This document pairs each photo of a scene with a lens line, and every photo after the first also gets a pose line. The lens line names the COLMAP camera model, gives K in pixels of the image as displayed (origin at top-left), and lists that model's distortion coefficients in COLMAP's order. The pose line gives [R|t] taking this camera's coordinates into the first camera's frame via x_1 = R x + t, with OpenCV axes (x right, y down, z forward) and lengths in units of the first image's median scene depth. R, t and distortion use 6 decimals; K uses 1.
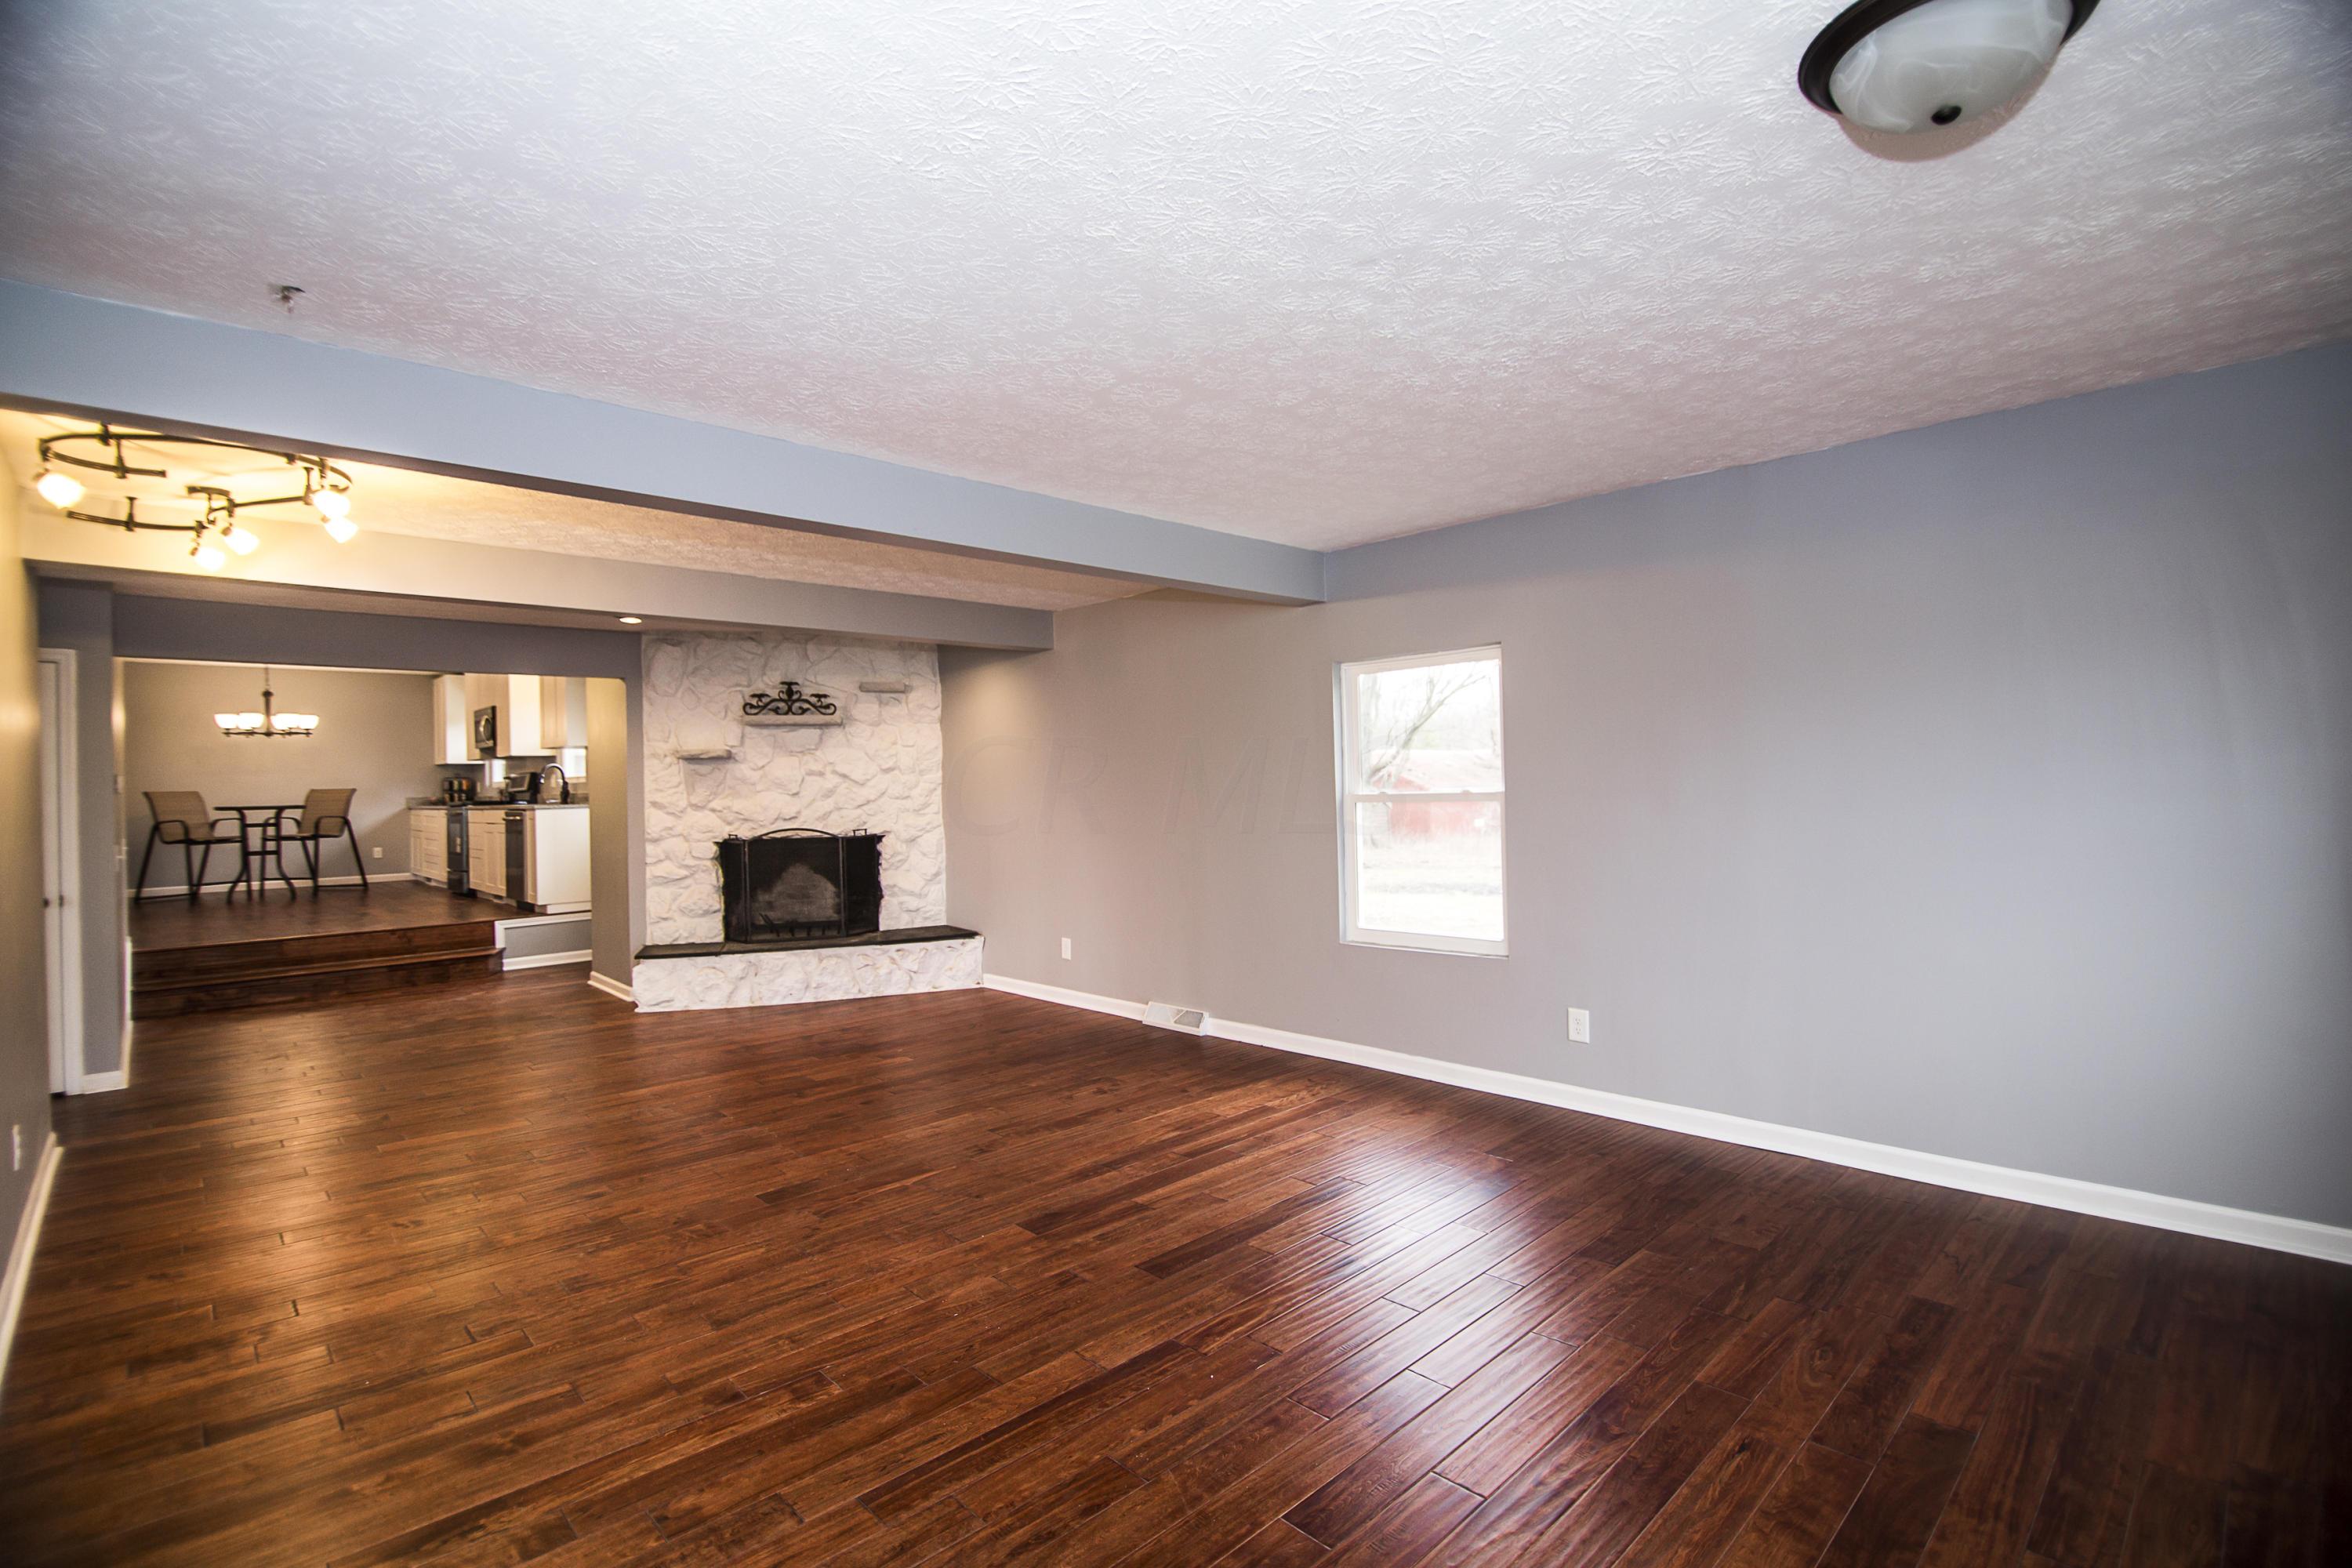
lens RADIAL K [[1072.0, 0, 1180.3], [0, 1072.0, 786.7], [0, 0, 1]] dist [0.000772, -0.011218]
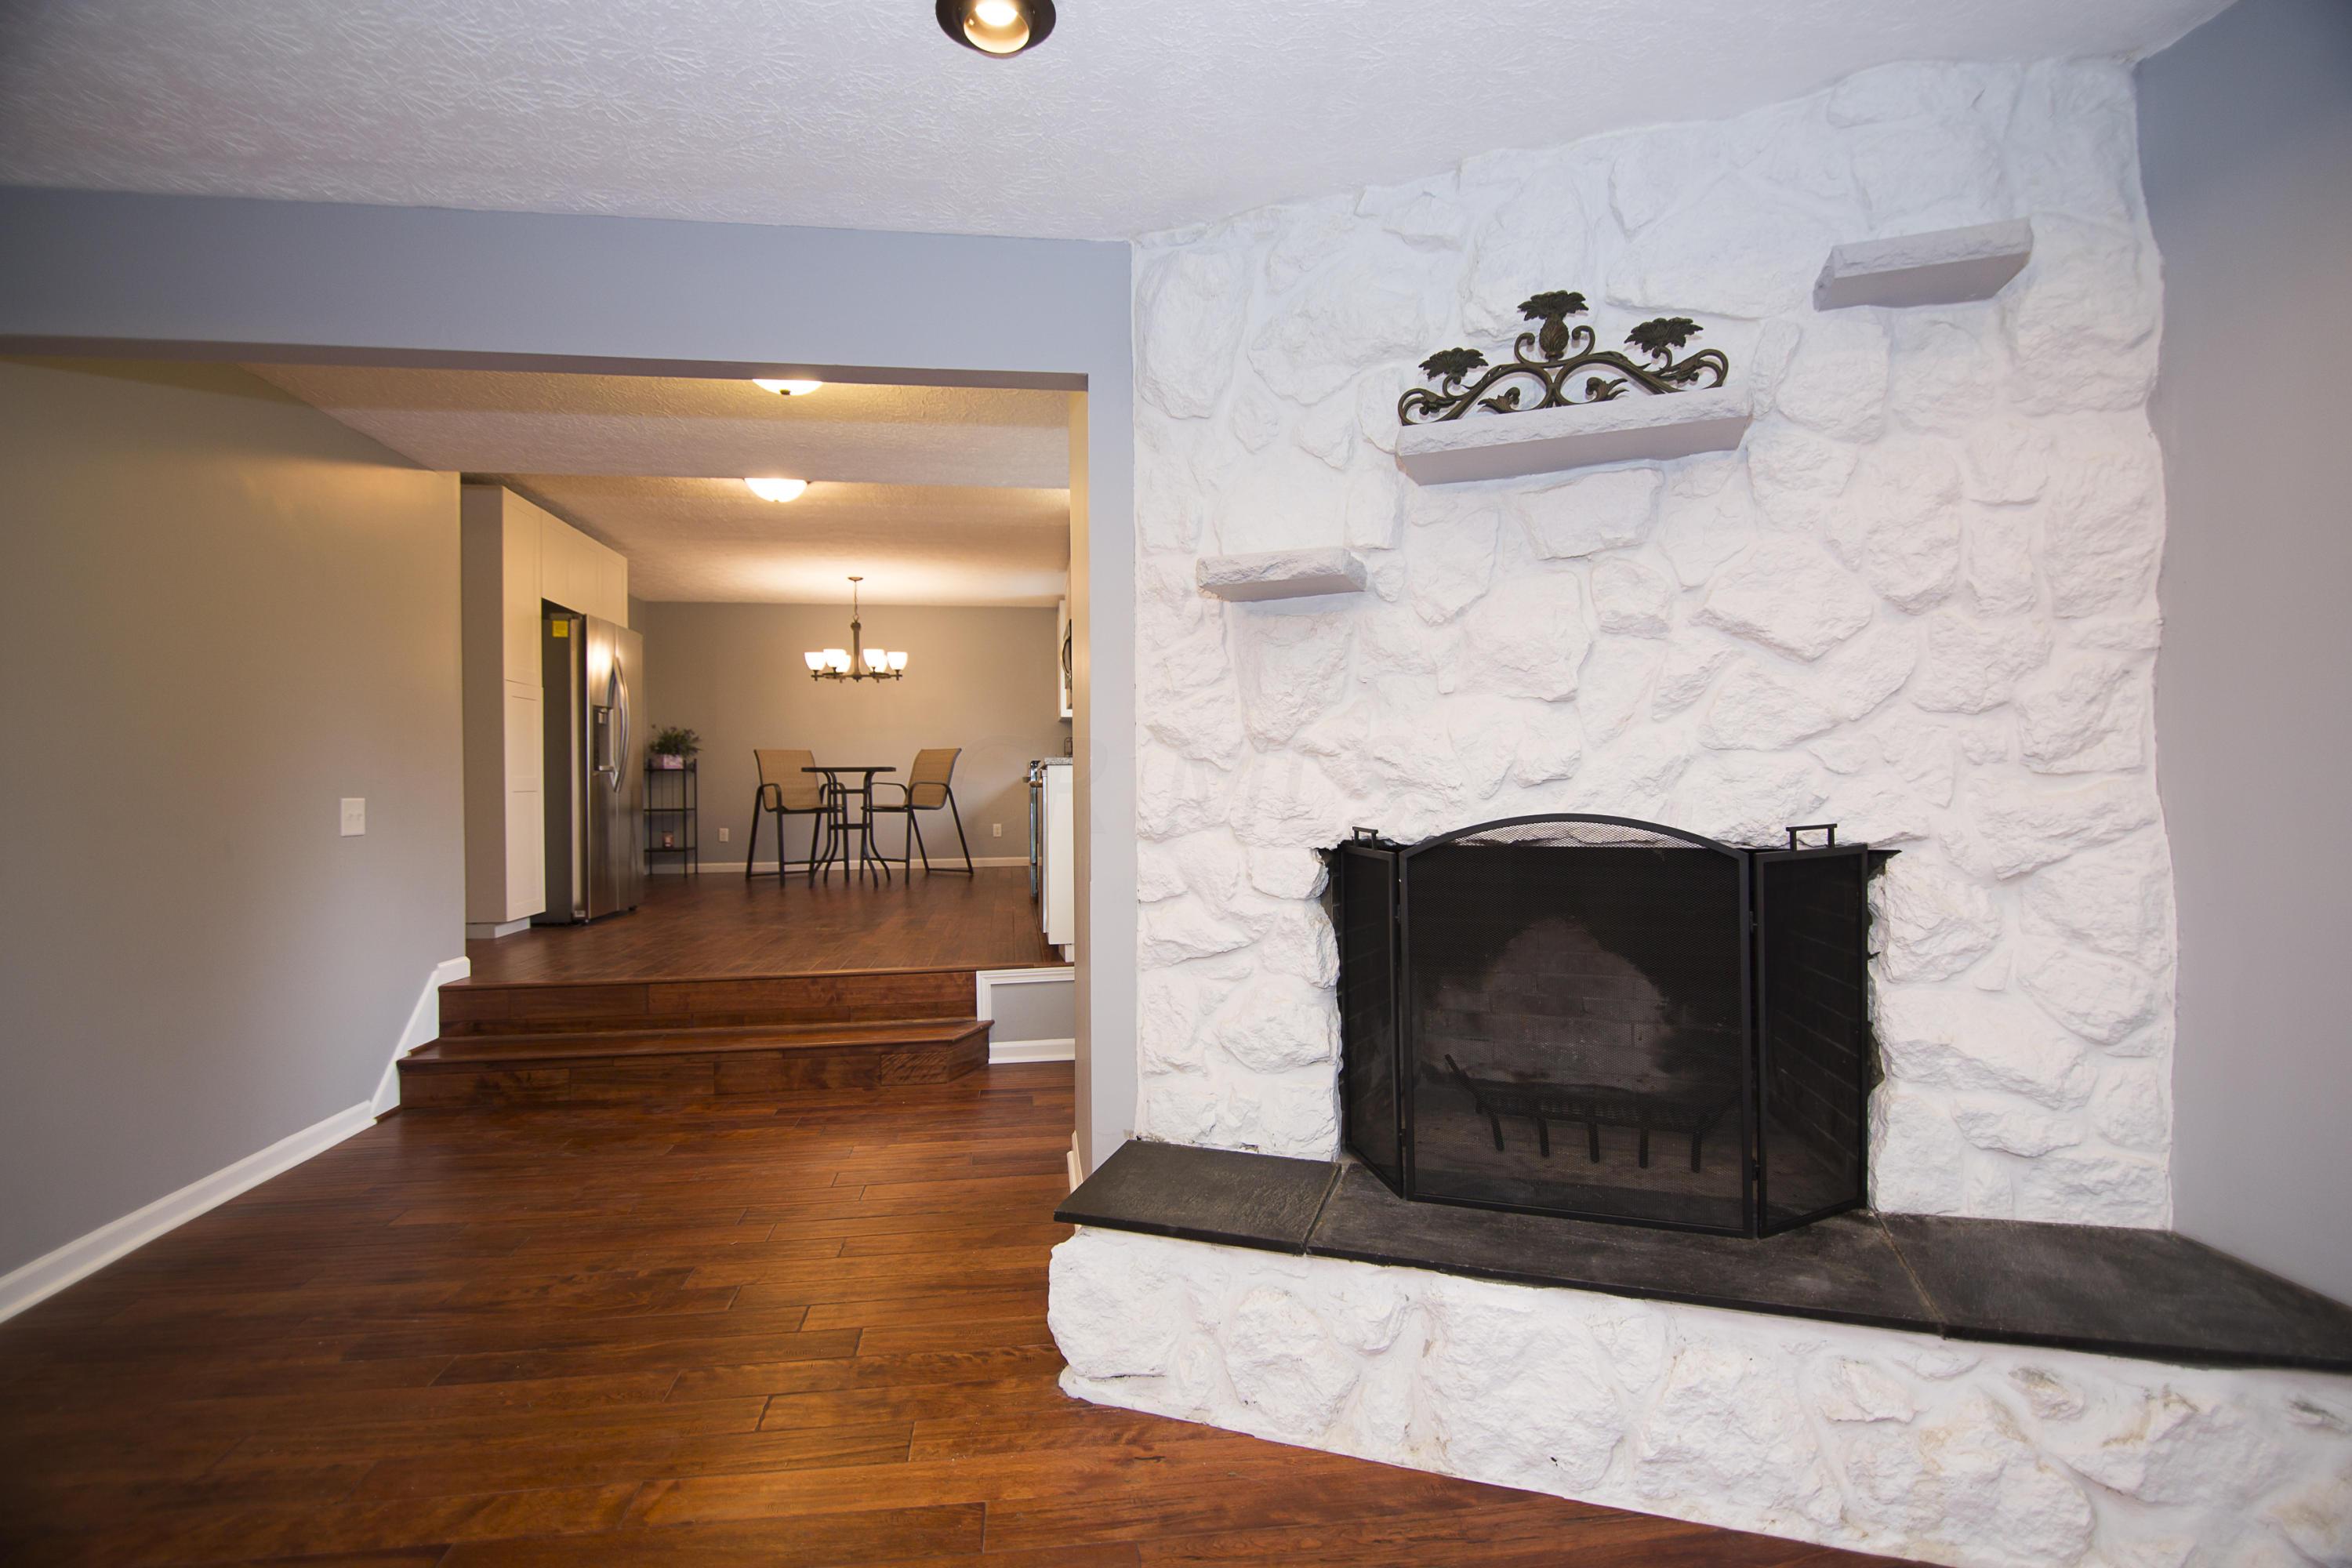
lens RADIAL K [[1072.0, 0, 1180.3], [0, 1072.0, 786.7], [0, 0, 1]] dist [0.000772, -0.011218]
pose [[0.810820, 0.014845, -0.585108, -0.264760], [-0.008510, 0.999872, 0.013575, 0.027226], [0.585234, -0.006028, 0.810842, 0.680410]]
